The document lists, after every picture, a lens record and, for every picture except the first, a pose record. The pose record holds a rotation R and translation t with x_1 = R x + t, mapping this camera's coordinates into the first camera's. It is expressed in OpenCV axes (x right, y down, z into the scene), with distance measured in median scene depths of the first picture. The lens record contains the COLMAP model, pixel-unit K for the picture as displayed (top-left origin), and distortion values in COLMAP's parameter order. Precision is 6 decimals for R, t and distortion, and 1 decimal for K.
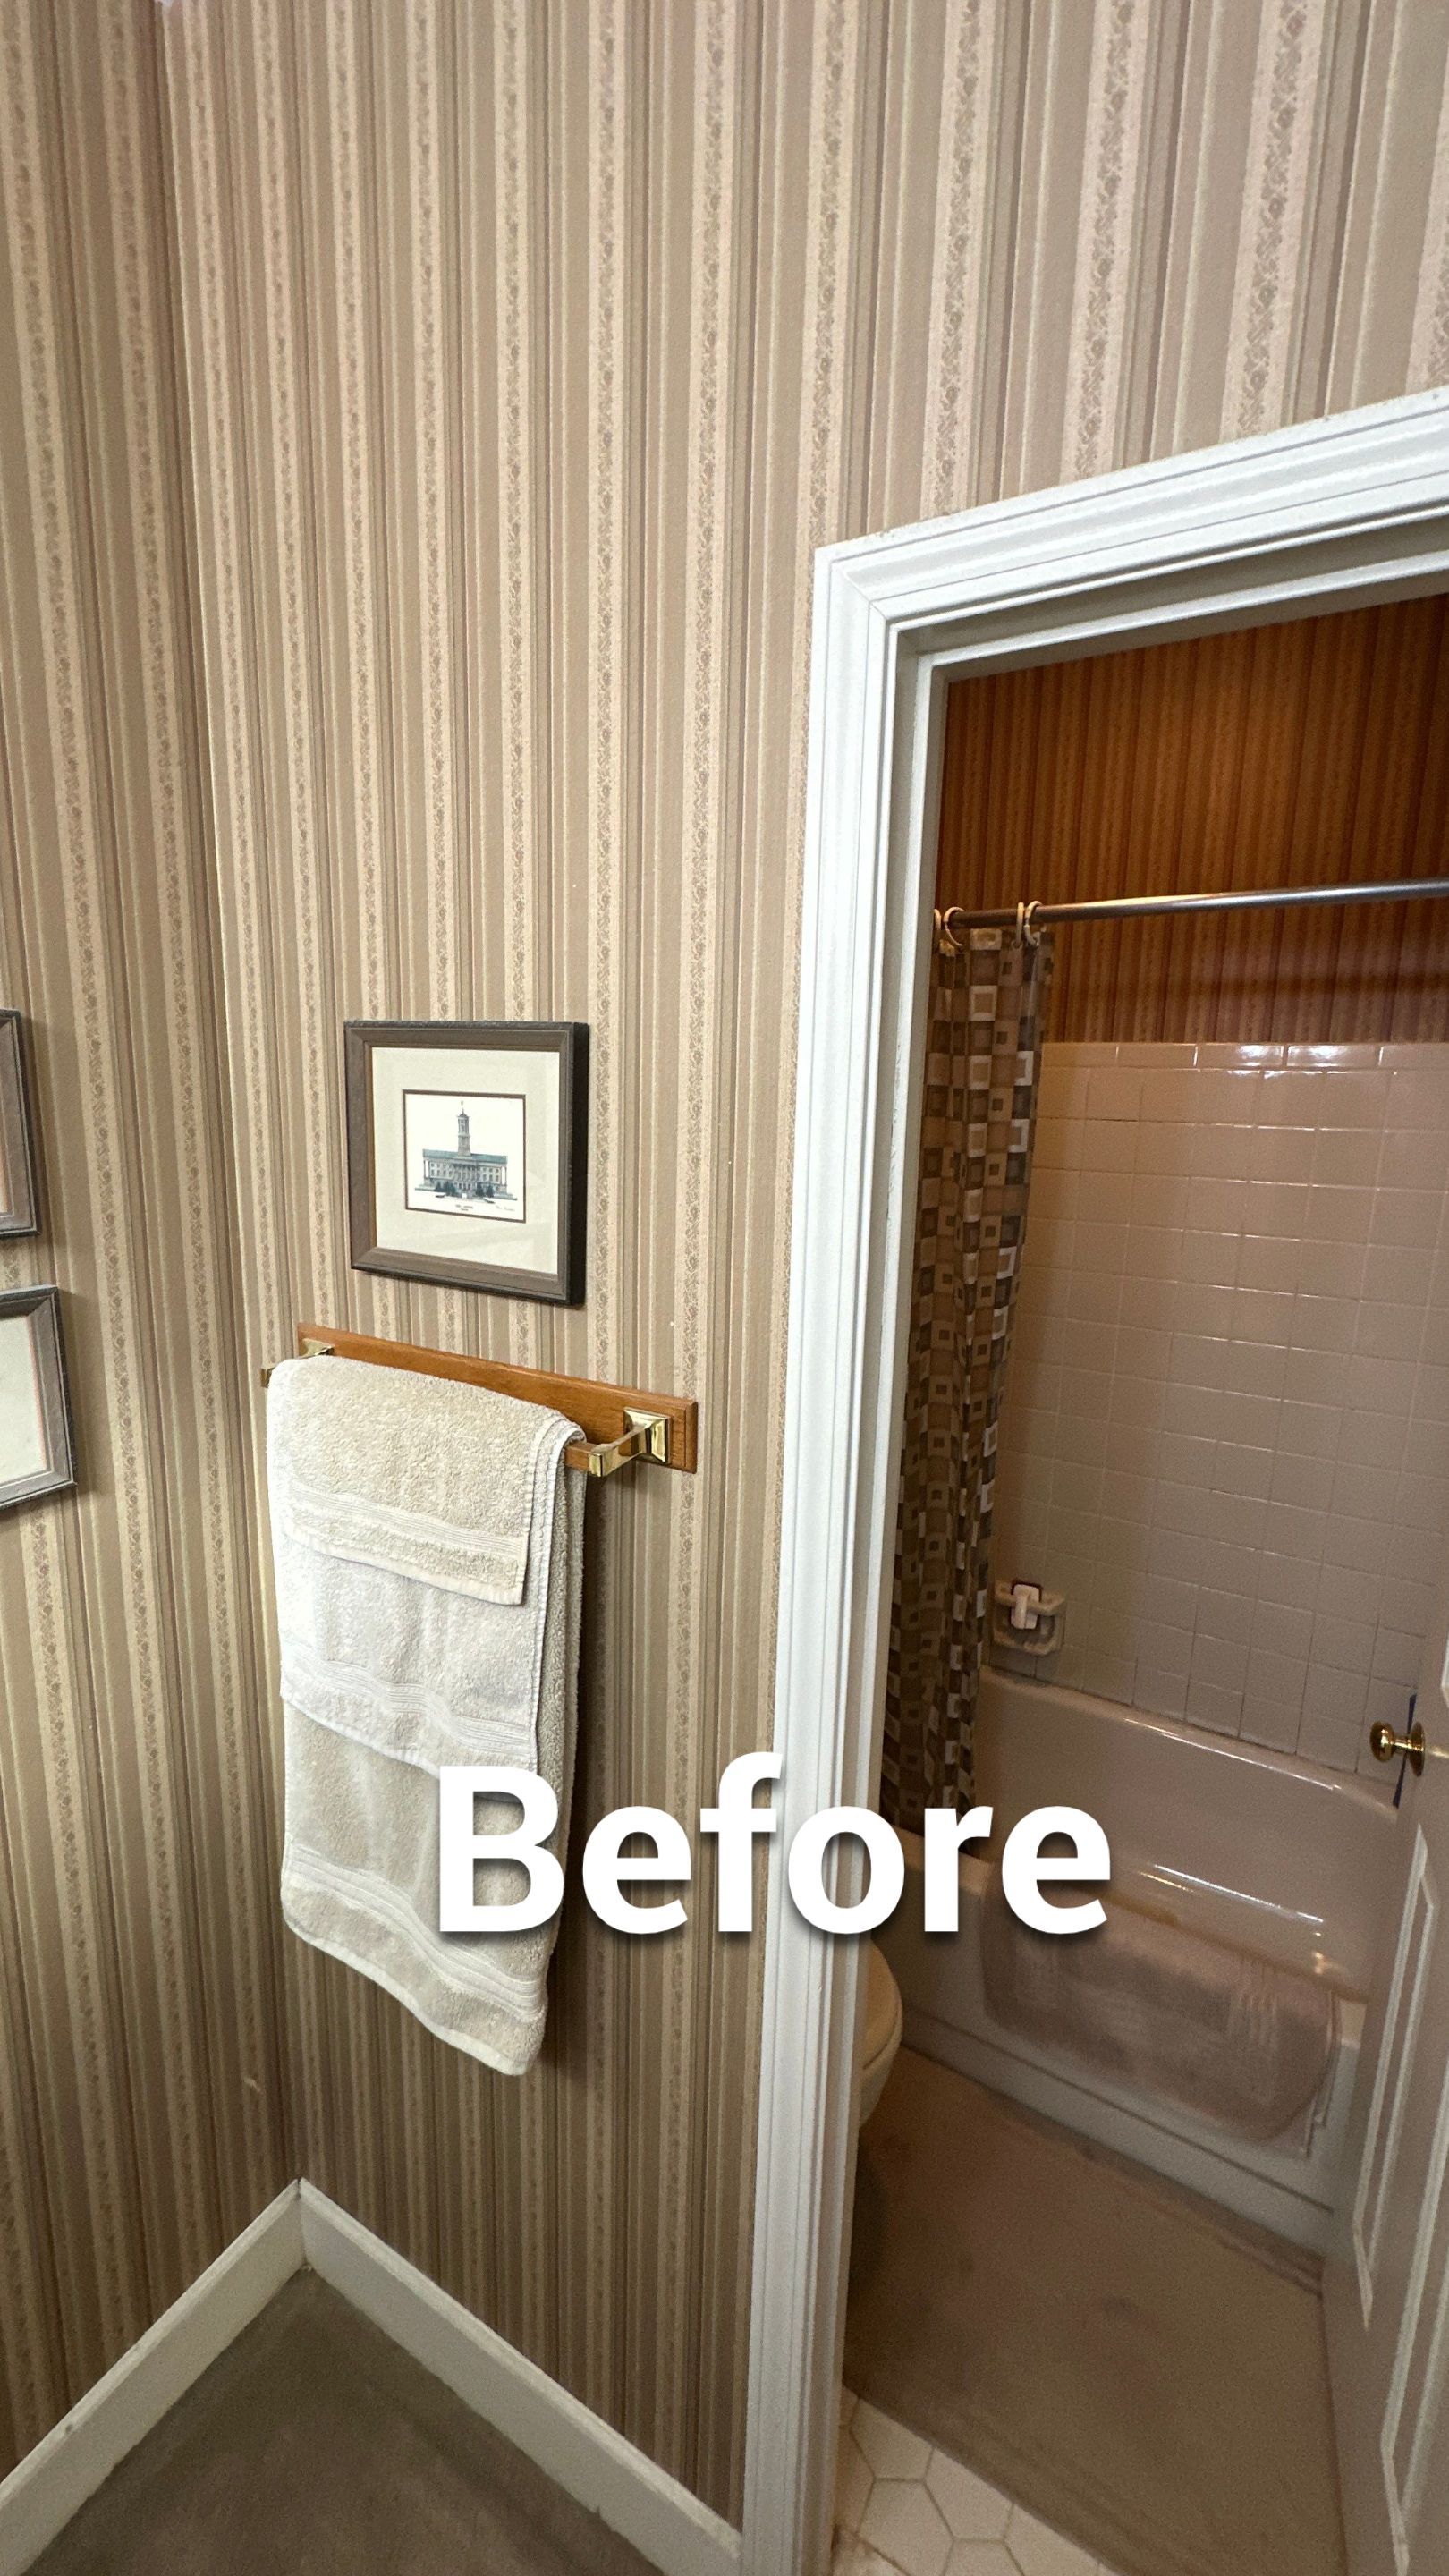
lens RADIAL K [[1027.4, 0, 726.8], [0, 1027.4, 1287.6], [0, 0, 1]] dist [0.002163, -0.000308]
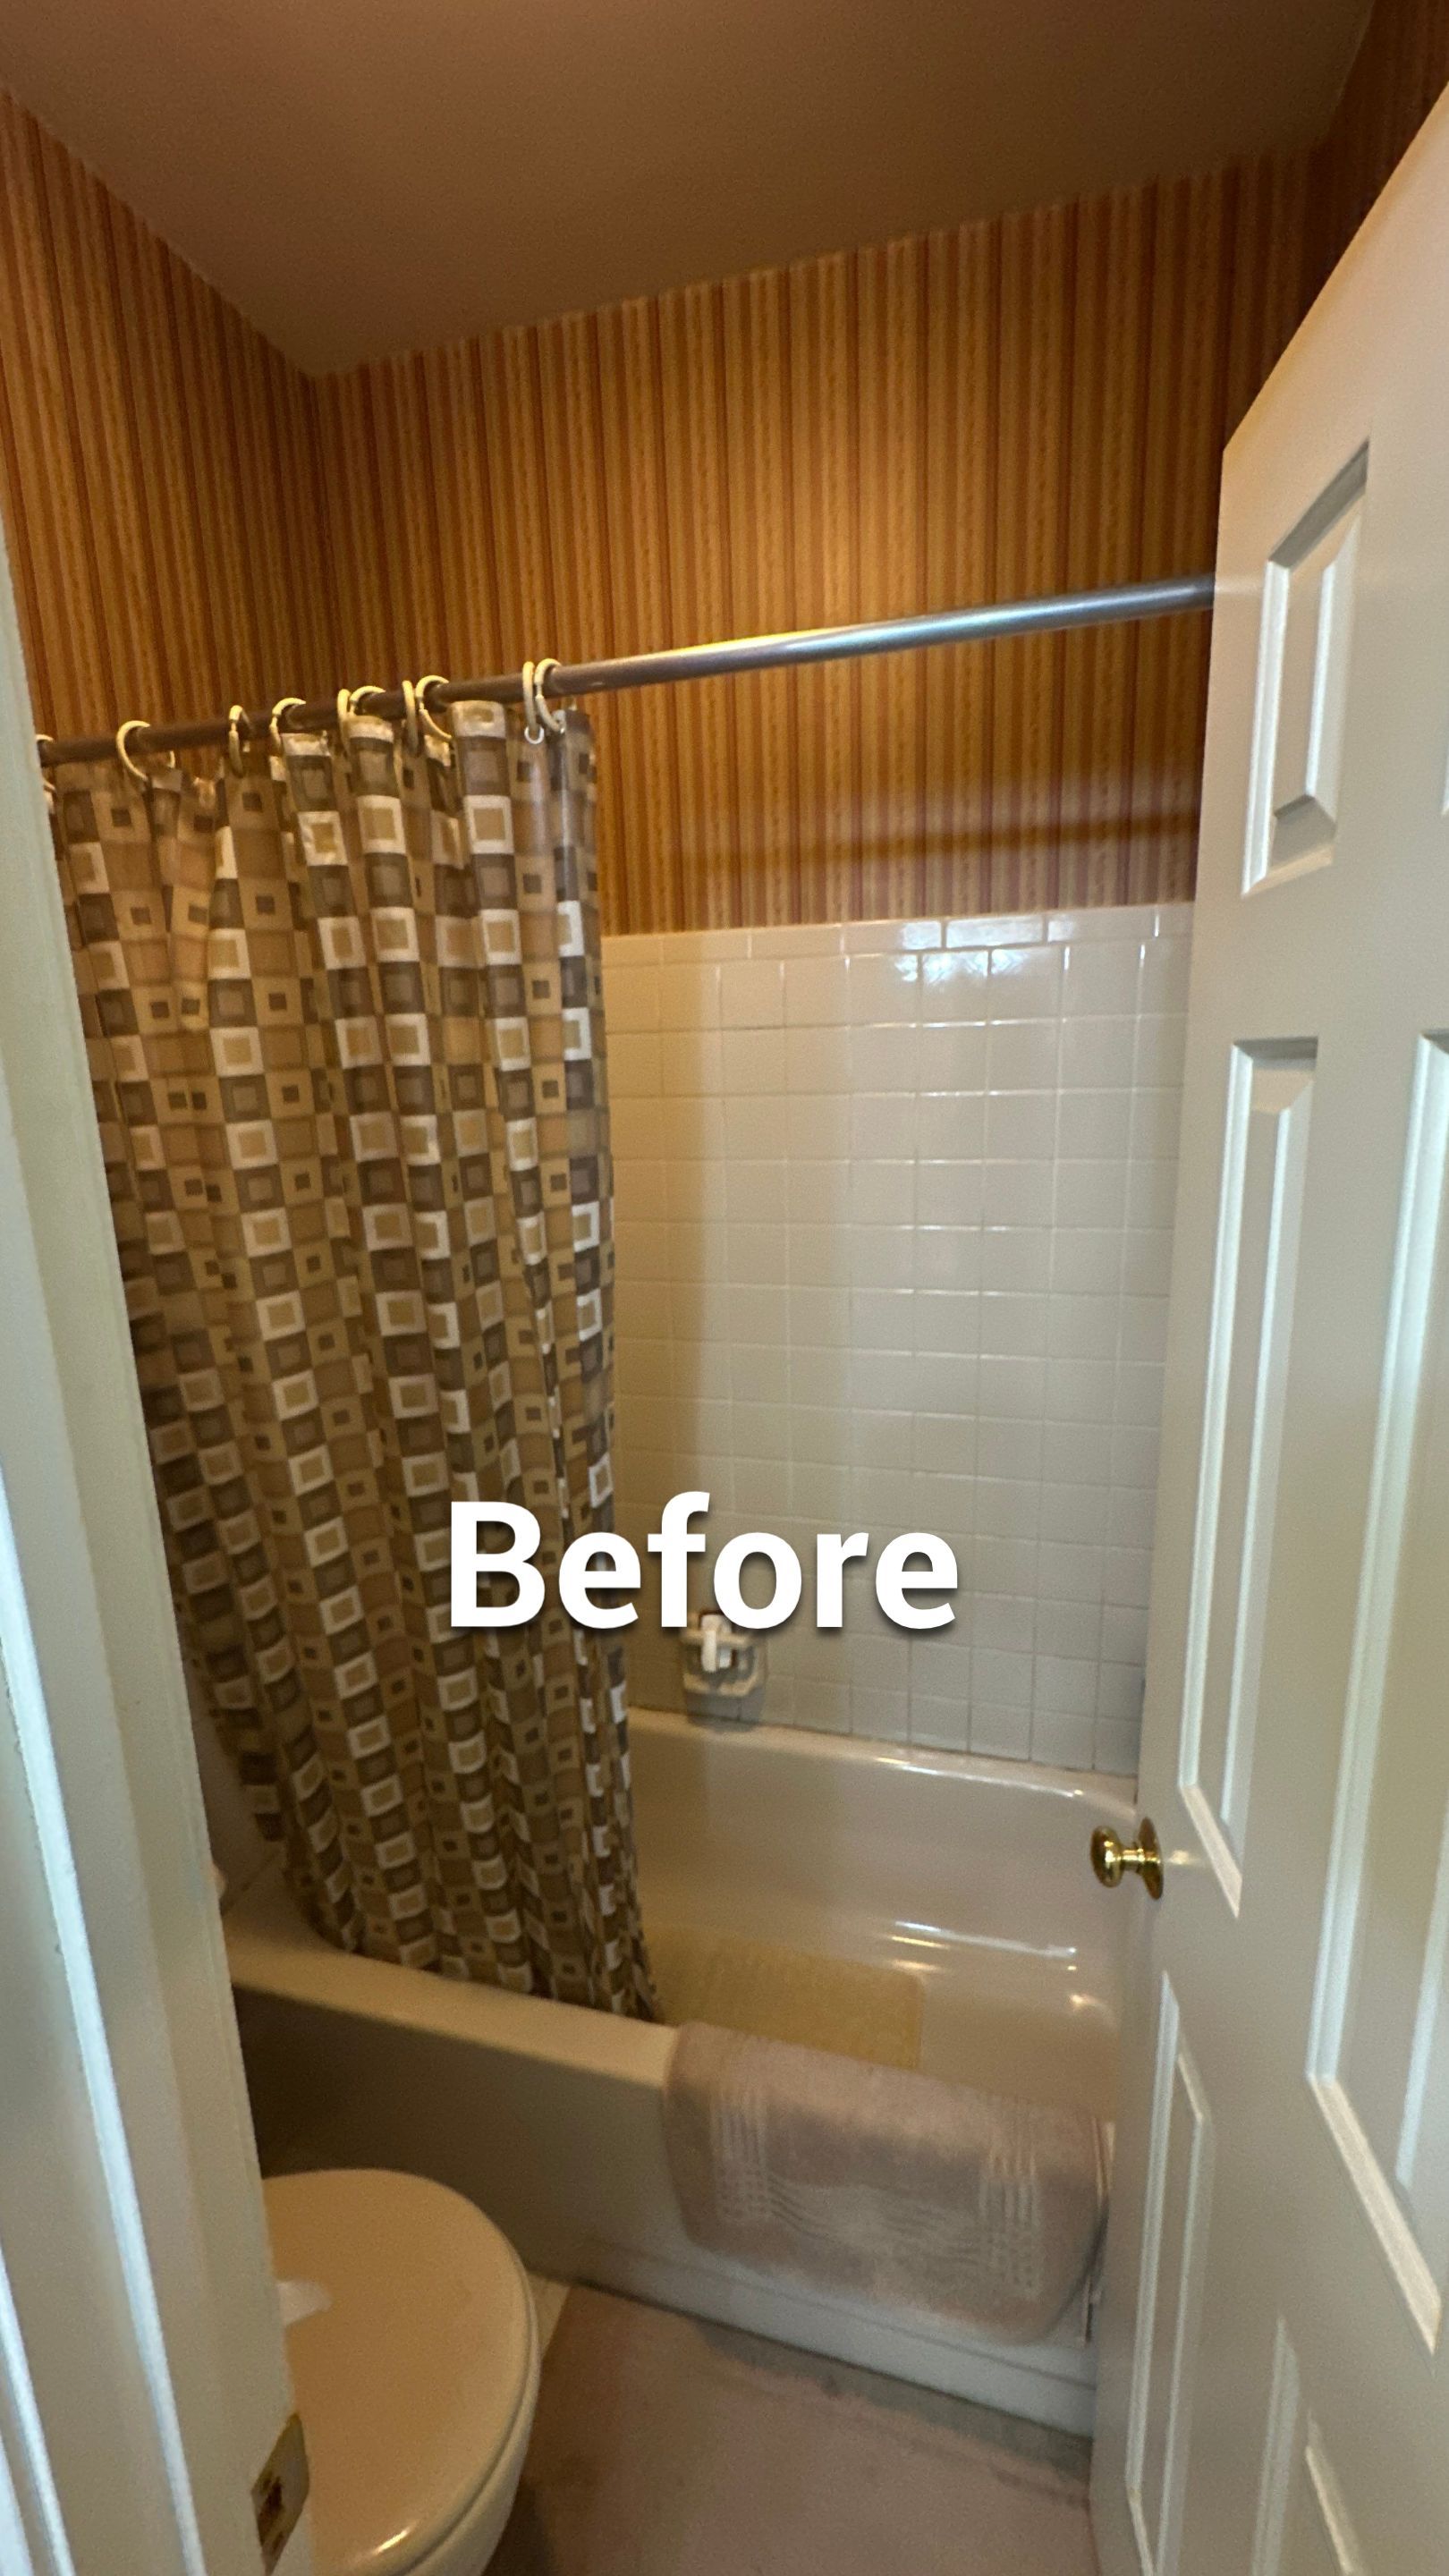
lens RADIAL K [[1027.4, 0, 725.2], [0, 1027.4, 1283.6], [0, 0, 1]] dist [0.002163, -0.000308]
pose [[0.964759, -0.107011, 0.240393, 0.197949], [0.099084, 0.994067, 0.044861, -0.008196], [-0.243768, -0.019461, 0.969638, 0.326982]]
